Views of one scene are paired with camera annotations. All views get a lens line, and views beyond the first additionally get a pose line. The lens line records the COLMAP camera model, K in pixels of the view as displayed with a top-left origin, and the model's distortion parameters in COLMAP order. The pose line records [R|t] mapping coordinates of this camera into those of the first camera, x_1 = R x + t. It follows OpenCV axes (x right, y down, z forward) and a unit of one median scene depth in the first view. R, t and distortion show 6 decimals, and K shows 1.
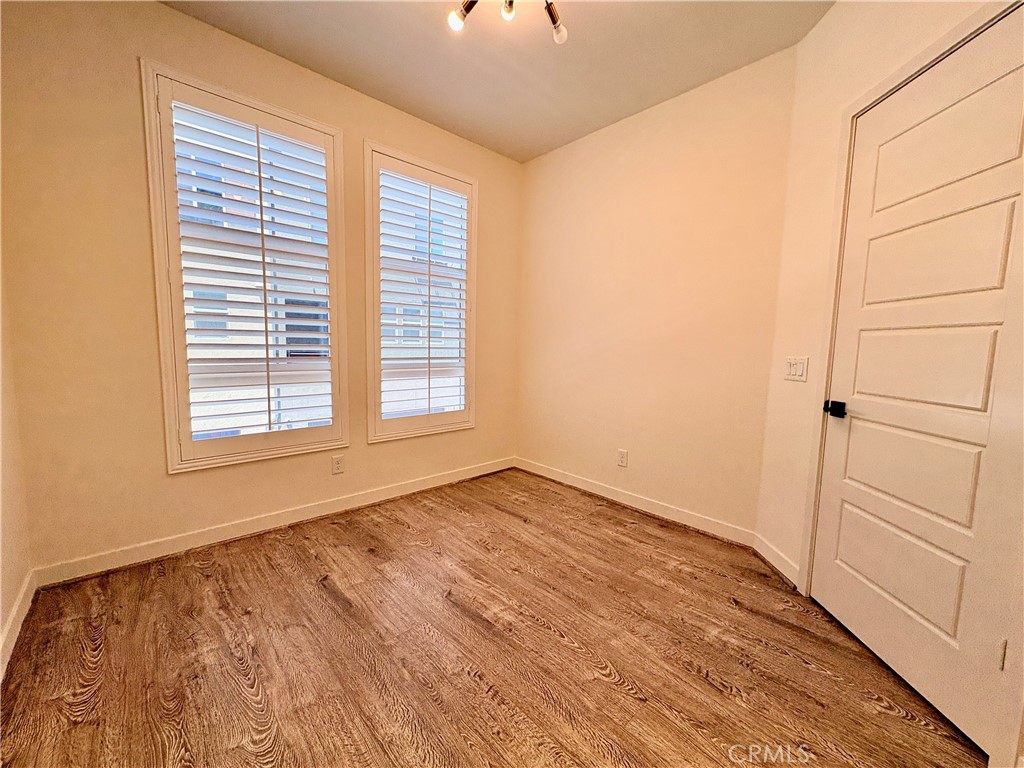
lens RADIAL K [[409.6, 0, 509.3], [0, 409.6, 386.7], [0, 0, 1]] dist [-0.001734, -0.000420]
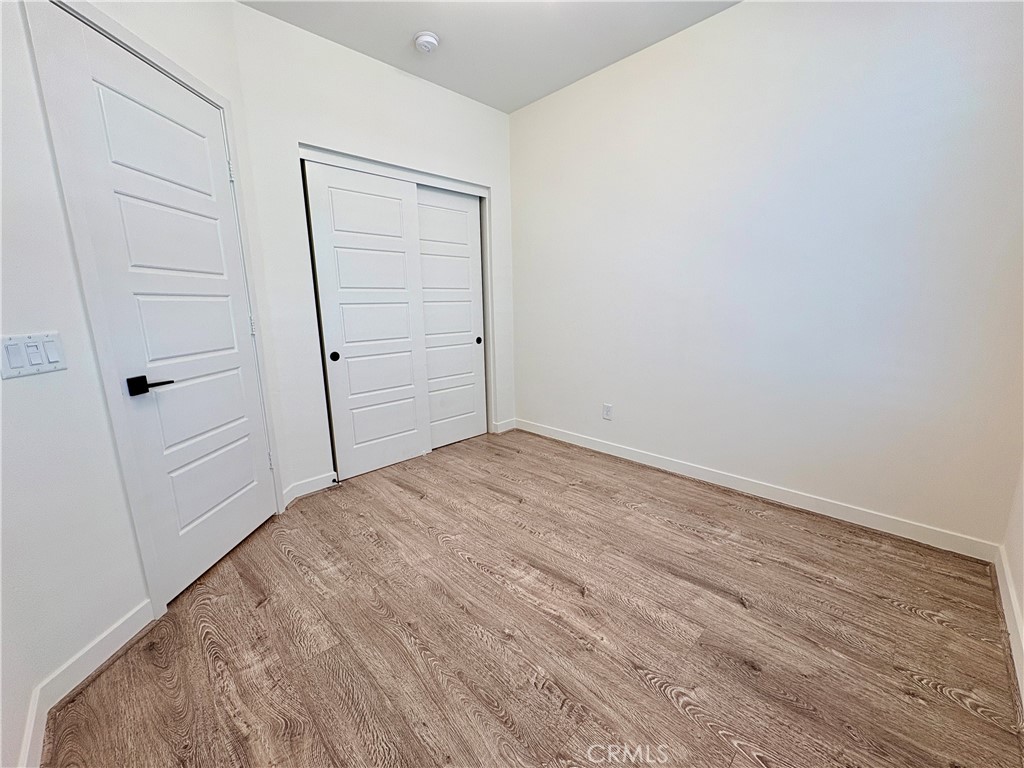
lens RADIAL K [[409.6, 0, 511.9], [0, 409.6, 382.6], [0, 0, 1]] dist [-0.001734, -0.000420]
pose [[-0.999598, 0.000375, -0.028351, 0.034920], [-0.007820, 0.957479, 0.288397, -0.201884], [0.027254, 0.288503, -0.957091, 1.803794]]
